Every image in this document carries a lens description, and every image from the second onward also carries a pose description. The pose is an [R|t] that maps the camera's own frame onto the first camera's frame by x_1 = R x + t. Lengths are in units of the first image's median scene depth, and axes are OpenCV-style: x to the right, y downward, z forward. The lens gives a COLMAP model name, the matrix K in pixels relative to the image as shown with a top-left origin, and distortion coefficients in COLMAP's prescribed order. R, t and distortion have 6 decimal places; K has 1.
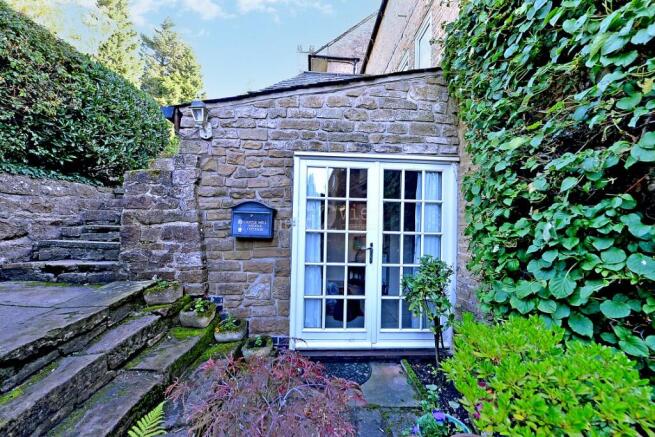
lens RADIAL K [[258.4, 0, 323.7], [0, 258.4, 219.4], [0, 0, 1]] dist [-0.002355, -0.000239]
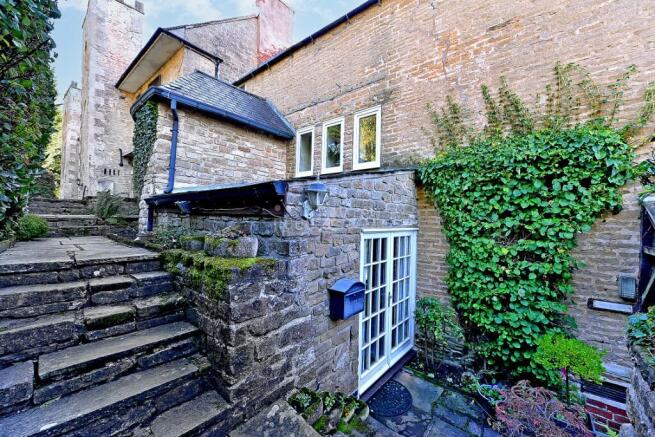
lens RADIAL K [[258.4, 0, 323.7], [0, 258.4, 219.4], [0, 0, 1]] dist [-0.002355, -0.000239]
pose [[0.684435, -0.011459, 0.728984, -1.108812], [-0.015579, 0.999418, 0.030337, -0.348122], [-0.728908, -0.032120, 0.683858, 0.352522]]
